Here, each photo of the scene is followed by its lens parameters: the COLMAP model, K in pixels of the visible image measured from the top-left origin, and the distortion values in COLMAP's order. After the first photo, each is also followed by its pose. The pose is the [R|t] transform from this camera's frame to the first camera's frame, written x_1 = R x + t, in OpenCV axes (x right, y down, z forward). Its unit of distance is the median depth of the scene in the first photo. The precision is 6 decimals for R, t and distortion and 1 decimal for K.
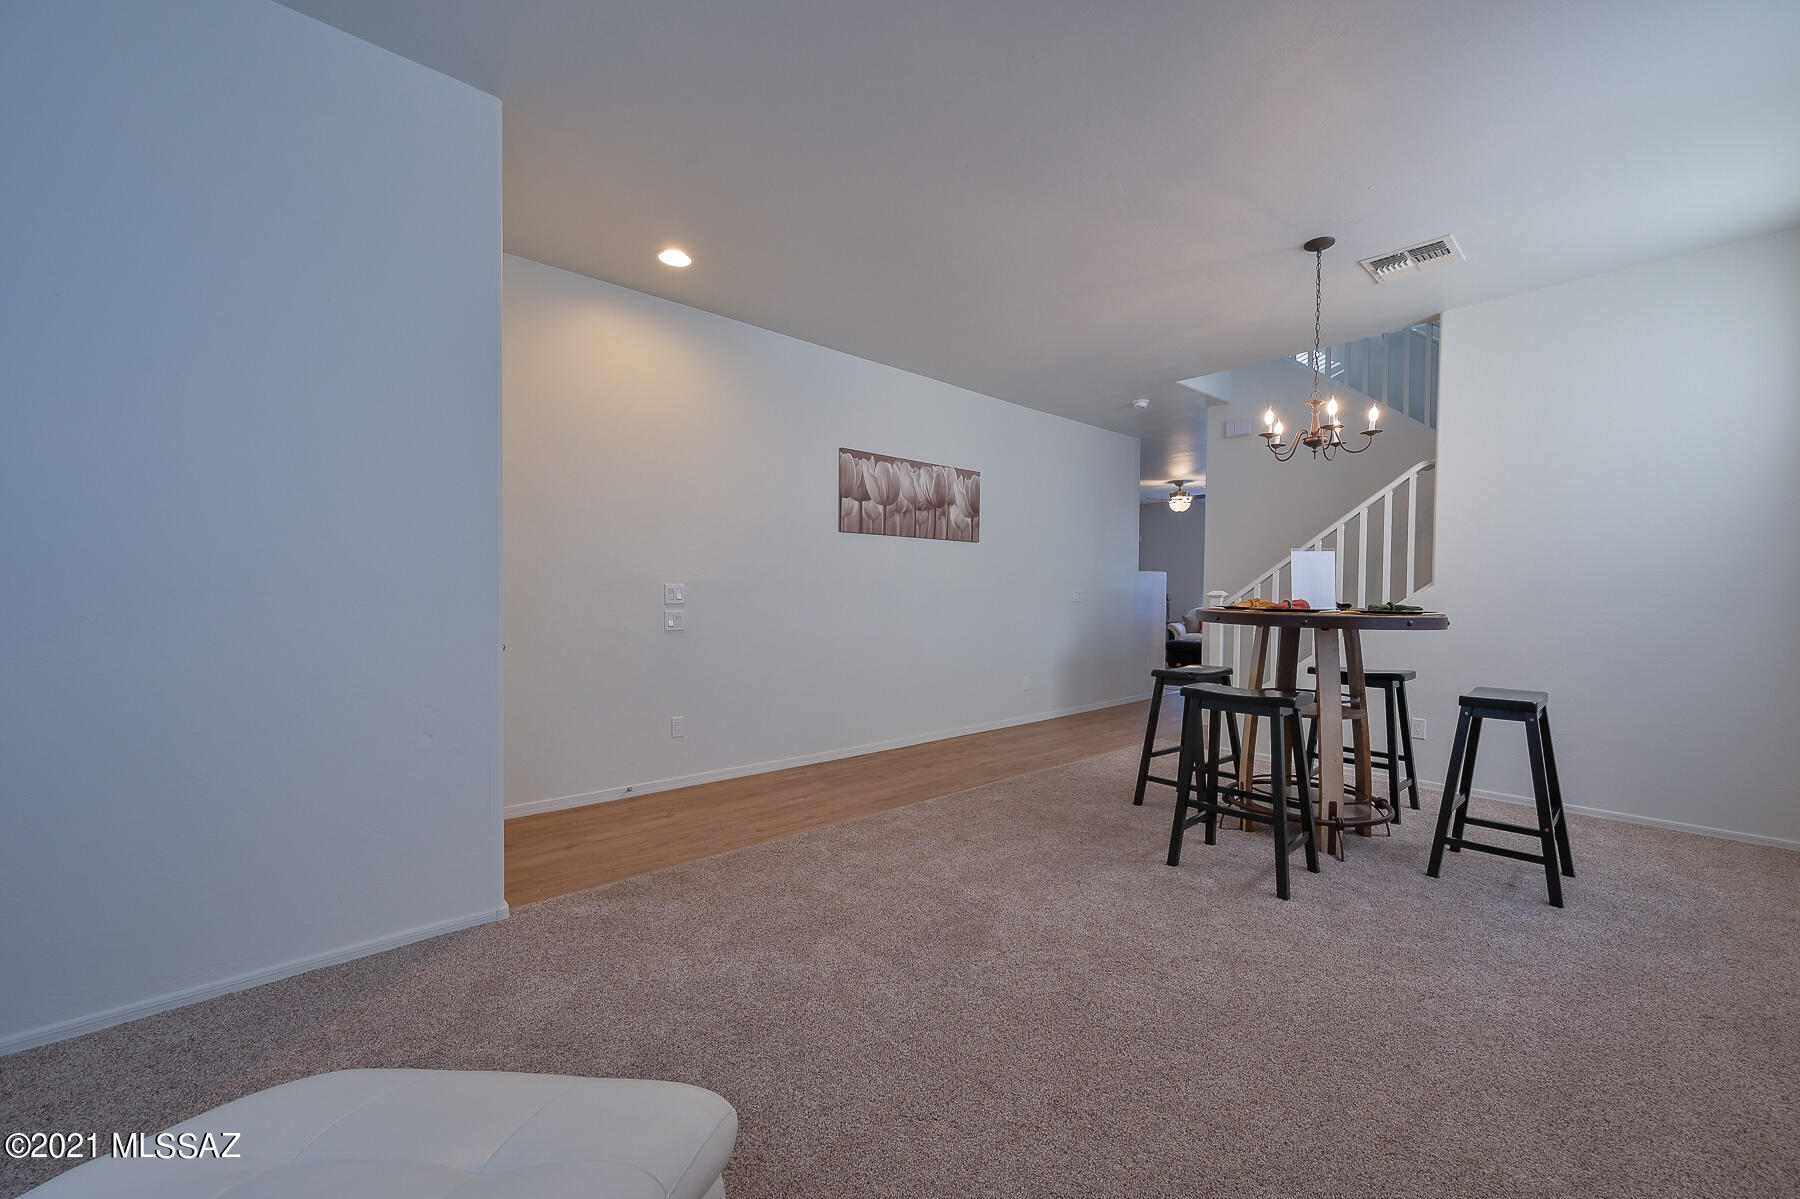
lens RADIAL K [[706.2, 0, 899.9], [0, 706.2, 604.2], [0, 0, 1]] dist [-0.002672, -0.000157]
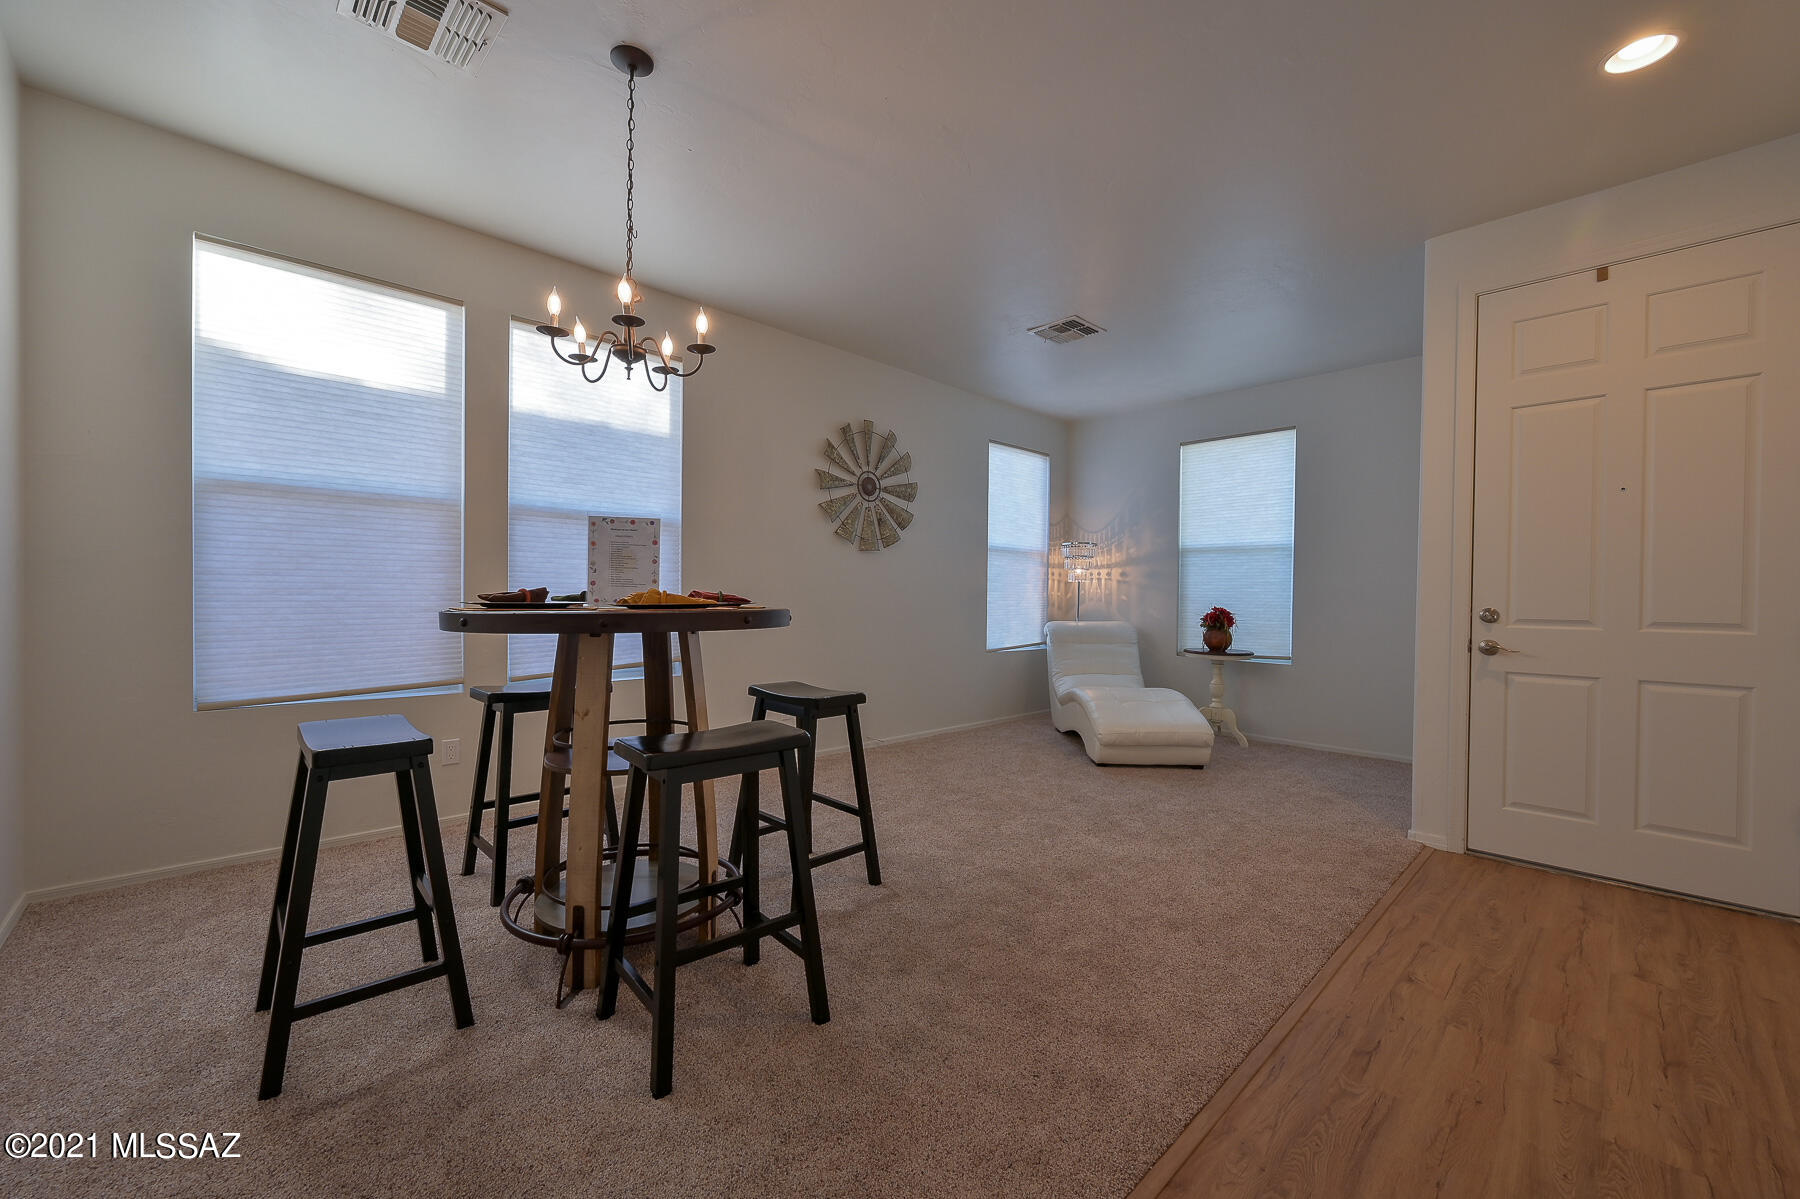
lens RADIAL K [[706.2, 0, 899.9], [0, 706.2, 604.2], [0, 0, 1]] dist [-0.002672, -0.000157]
pose [[-0.999444, -0.020895, -0.025968, 0.315057], [-0.021604, 0.999393, 0.027324, -0.015935], [0.025381, 0.027870, -0.999289, 1.548281]]
